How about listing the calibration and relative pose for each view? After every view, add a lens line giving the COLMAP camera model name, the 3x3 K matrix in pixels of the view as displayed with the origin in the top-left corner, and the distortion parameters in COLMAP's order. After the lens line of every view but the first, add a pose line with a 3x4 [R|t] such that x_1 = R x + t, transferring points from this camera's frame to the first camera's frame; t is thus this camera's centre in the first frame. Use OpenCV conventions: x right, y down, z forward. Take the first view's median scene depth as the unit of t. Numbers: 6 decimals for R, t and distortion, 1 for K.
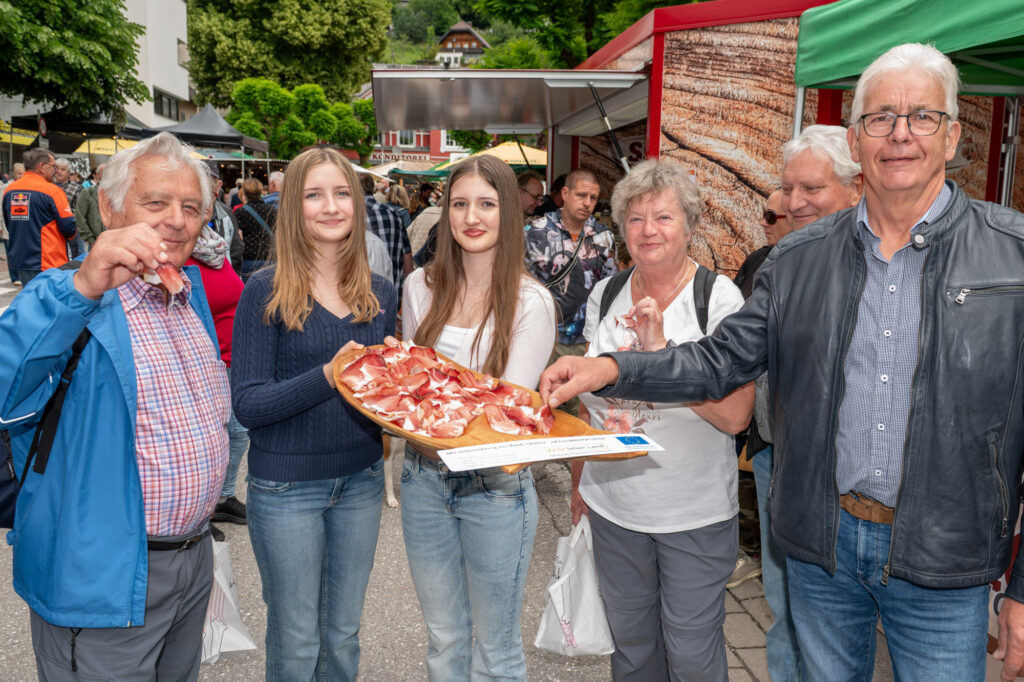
lens RADIAL K [[875.0, 0, 594.3], [0, 875.0, 338.6], [0, 0, 1]] dist [-0.026927, -0.004451]
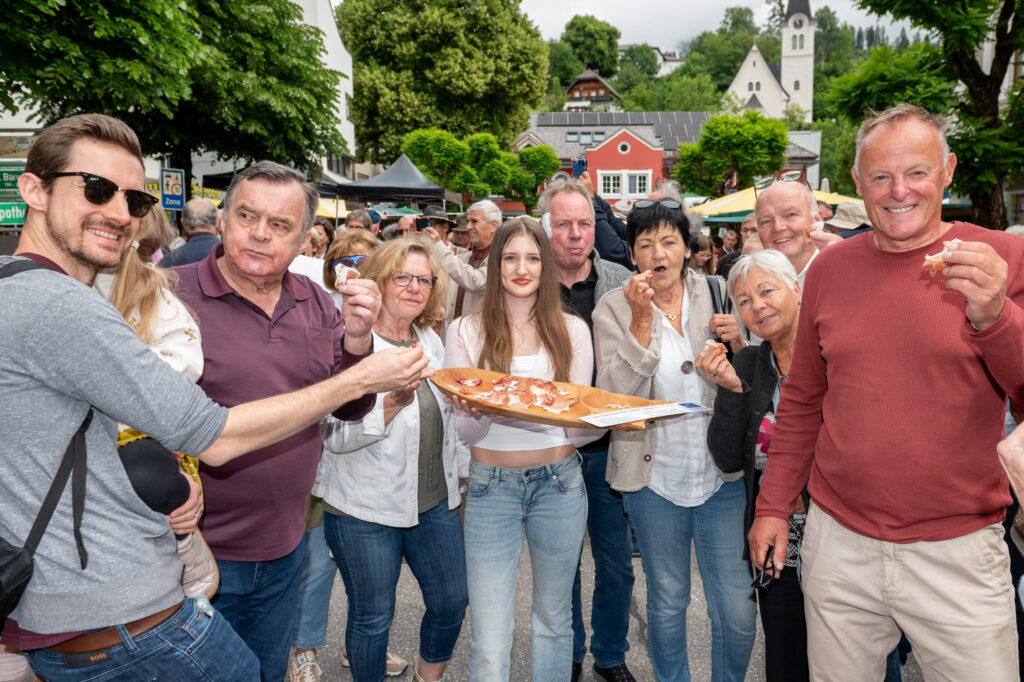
lens RADIAL K [[822.1, 0, 556.3], [0, 822.1, 346.2], [0, 0, 1]] dist [-0.005434, -0.006388]
pose [[0.992891, -0.018690, -0.117551, -0.136100], [0.014590, 0.999258, -0.035641, -0.025398], [0.118130, 0.033673, 0.992427, 0.119861]]
